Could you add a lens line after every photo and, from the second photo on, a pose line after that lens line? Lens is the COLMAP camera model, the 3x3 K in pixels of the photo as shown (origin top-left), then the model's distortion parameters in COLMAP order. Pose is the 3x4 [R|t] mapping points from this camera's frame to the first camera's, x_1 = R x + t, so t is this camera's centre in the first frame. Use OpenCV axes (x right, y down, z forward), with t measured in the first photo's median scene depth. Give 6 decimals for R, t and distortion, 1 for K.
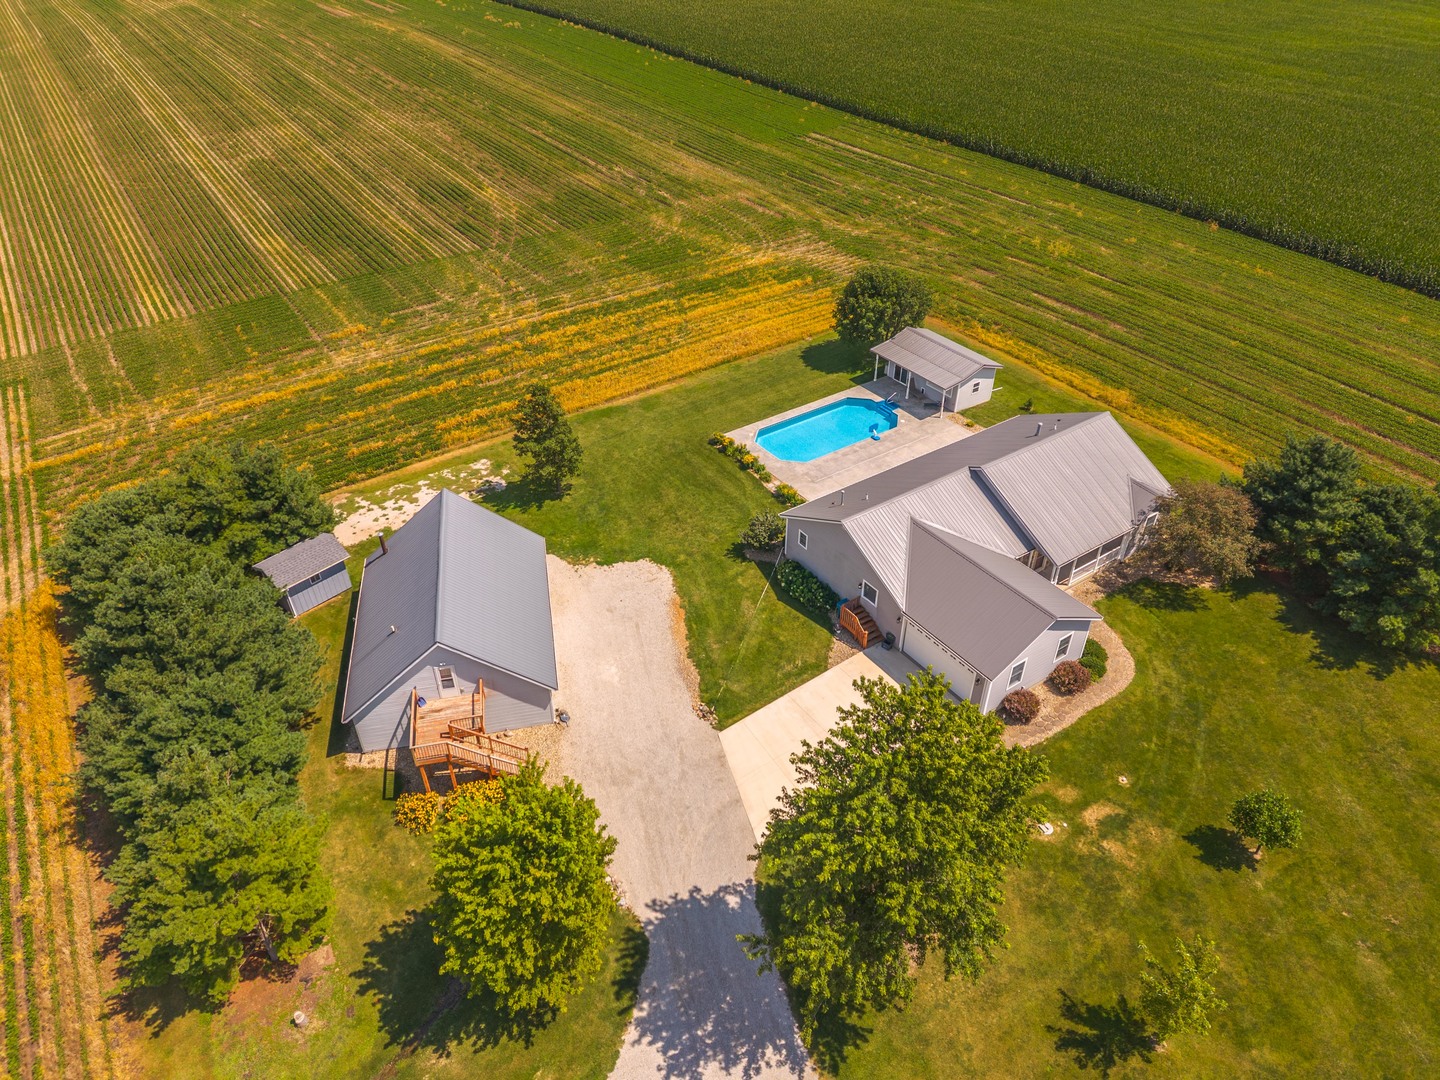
lens RADIAL K [[960.5, 0, 720.0], [0, 960.5, 540.0], [0, 0, 1]] dist [-0.009869, -0.003923]
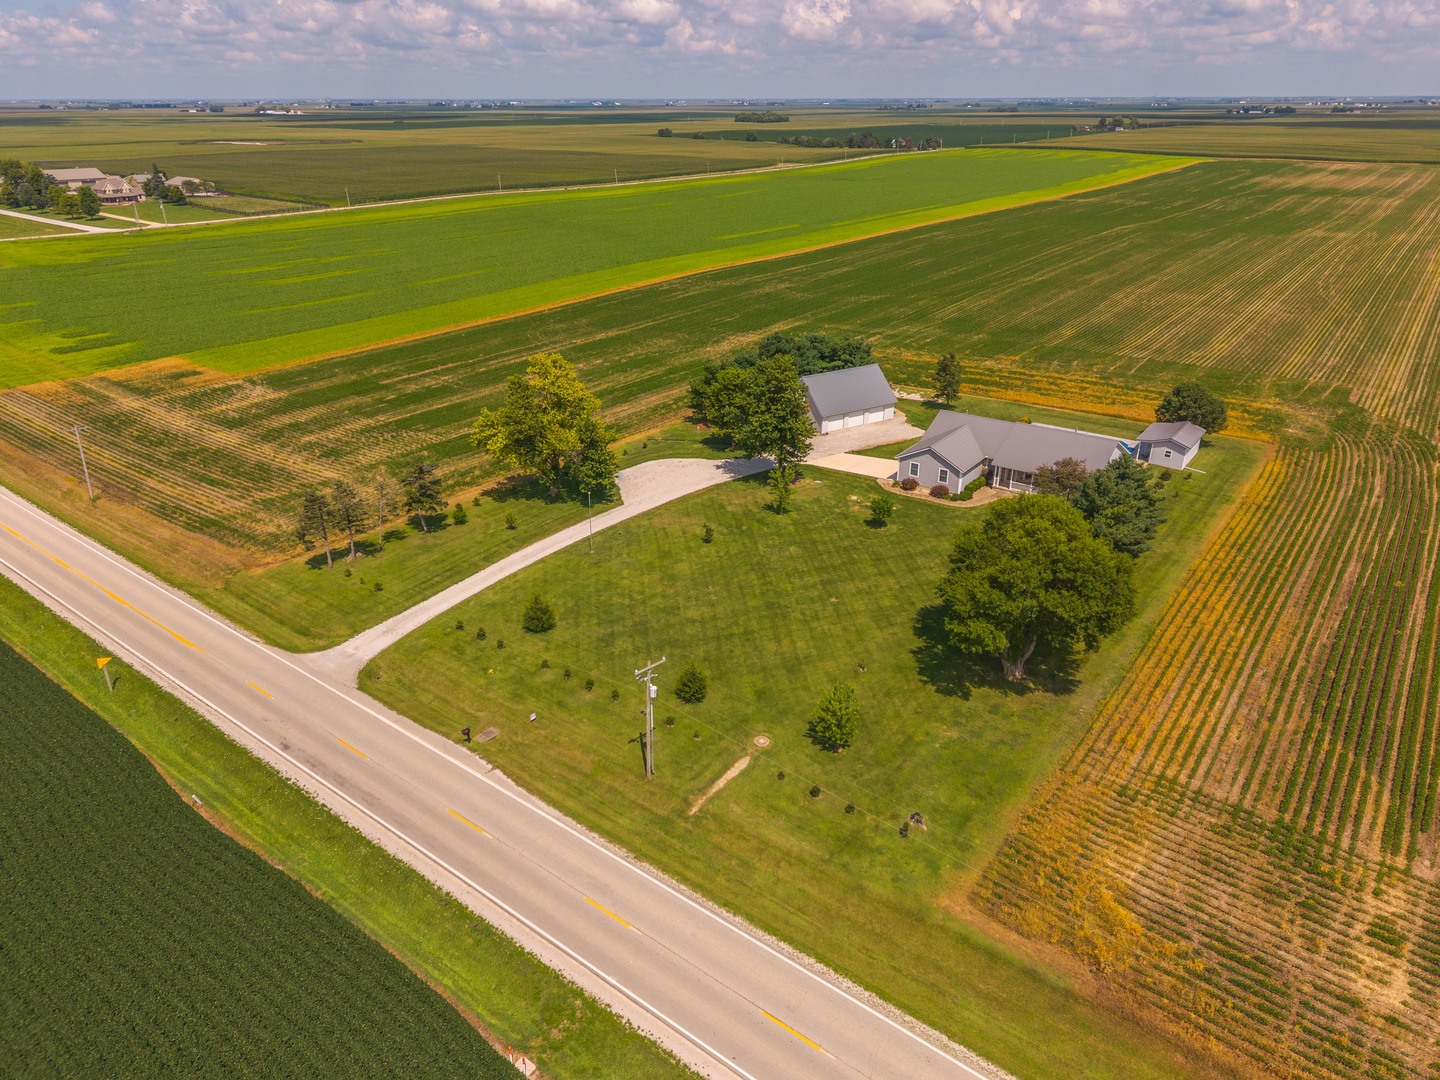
lens RADIAL K [[960.5, 0, 720.0], [0, 960.5, 540.0], [0, 0, 1]] dist [-0.009869, -0.003923]
pose [[0.327172, 0.389478, -0.860968, 1.305784], [-0.567208, 0.809664, 0.150728, 0.120147], [0.755800, 0.439034, 0.485814, -0.197129]]
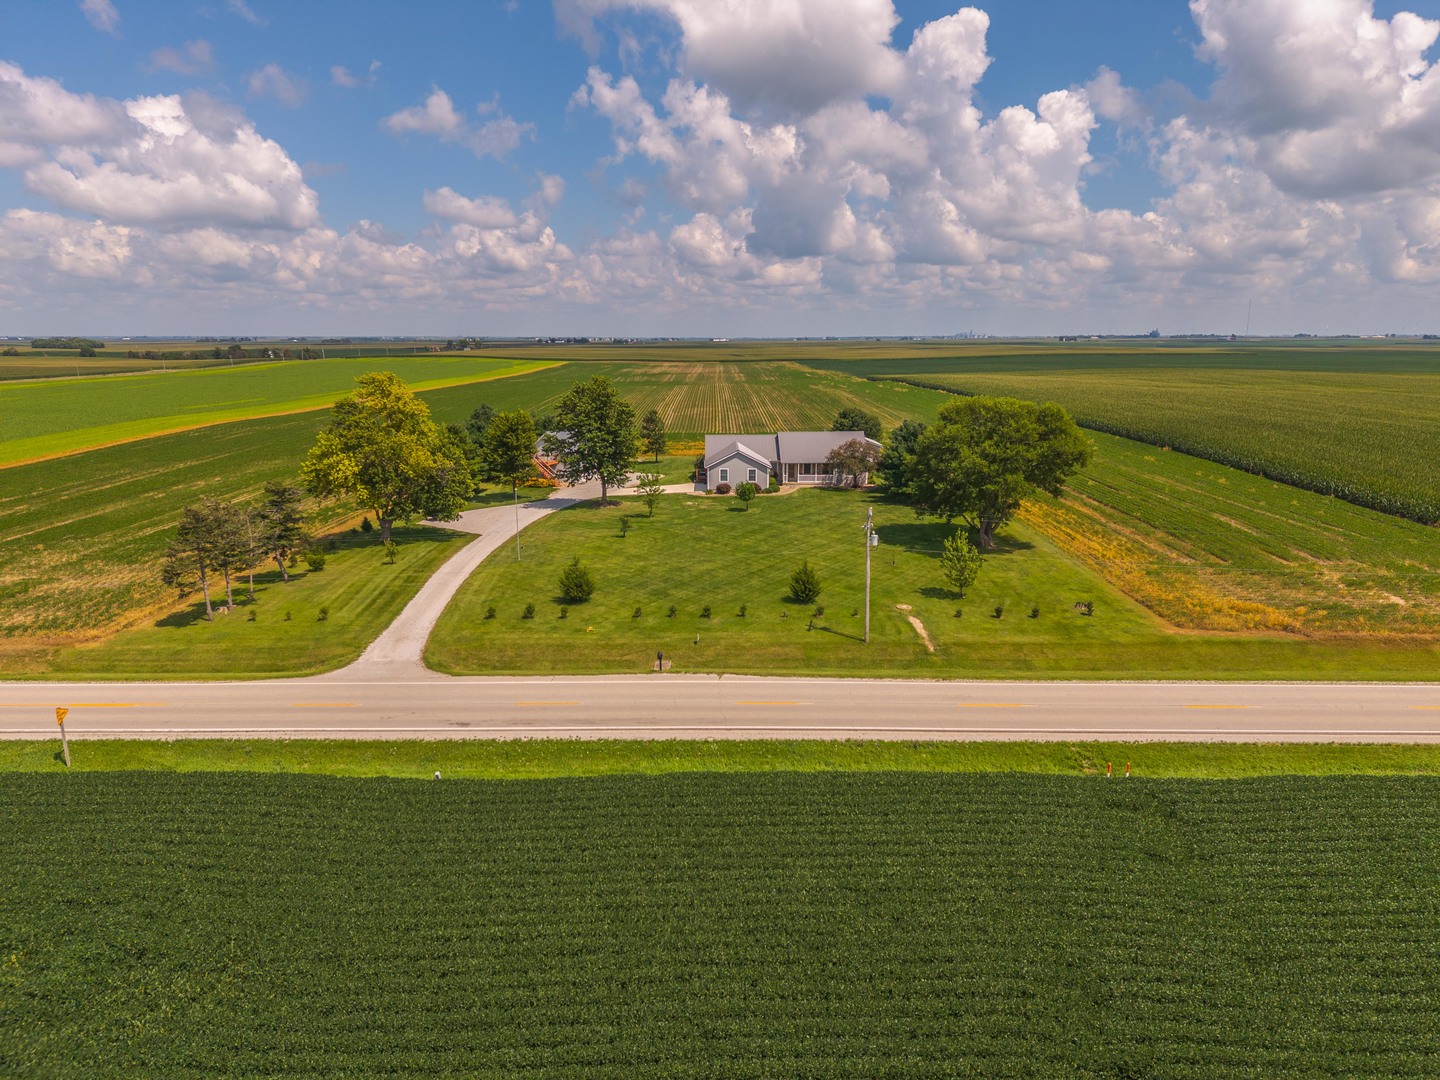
lens RADIAL K [[960.5, 0, 720.0], [0, 960.5, 540.0], [0, 0, 1]] dist [-0.009869, -0.003923]
pose [[0.829490, 0.112530, -0.547068, 1.000576], [-0.334661, 0.884327, -0.325526, 0.649510], [0.447155, 0.453103, 0.771200, -0.460313]]
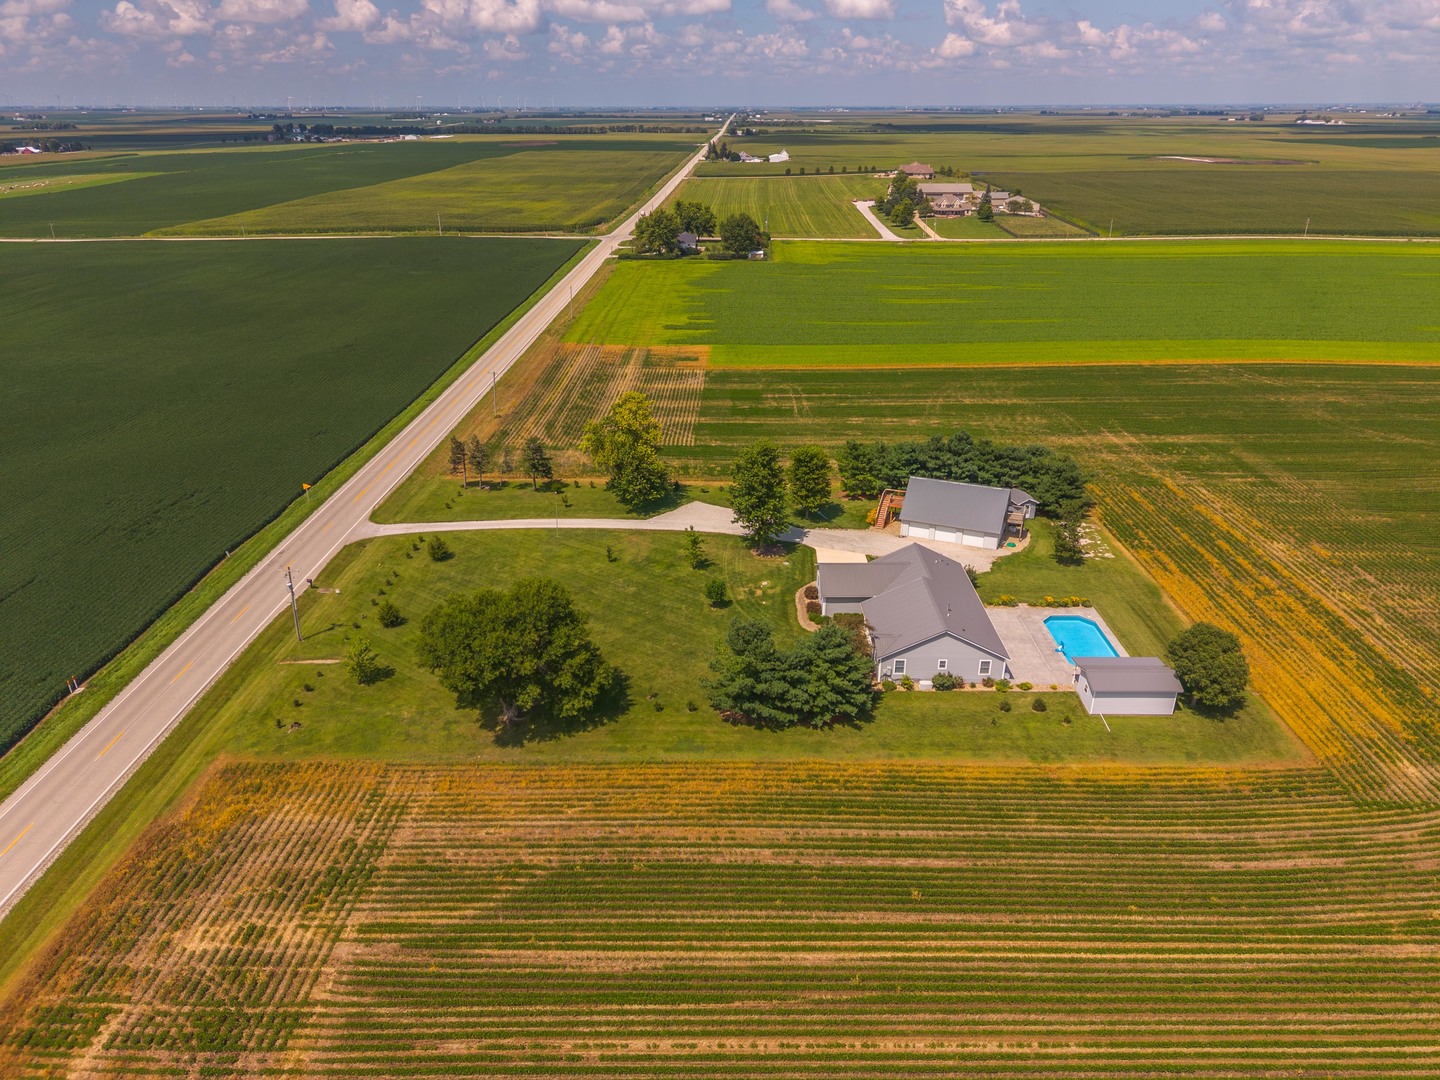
lens RADIAL K [[938.0, 0, 720.0], [0, 938.0, 540.0], [0, 0, 1]] dist [0.009658, -0.000462]
pose [[-0.563017, 0.338330, -0.754019, 1.279314], [-0.502303, 0.584421, 0.637294, -0.741905], [0.656280, 0.737554, -0.159094, 0.701311]]
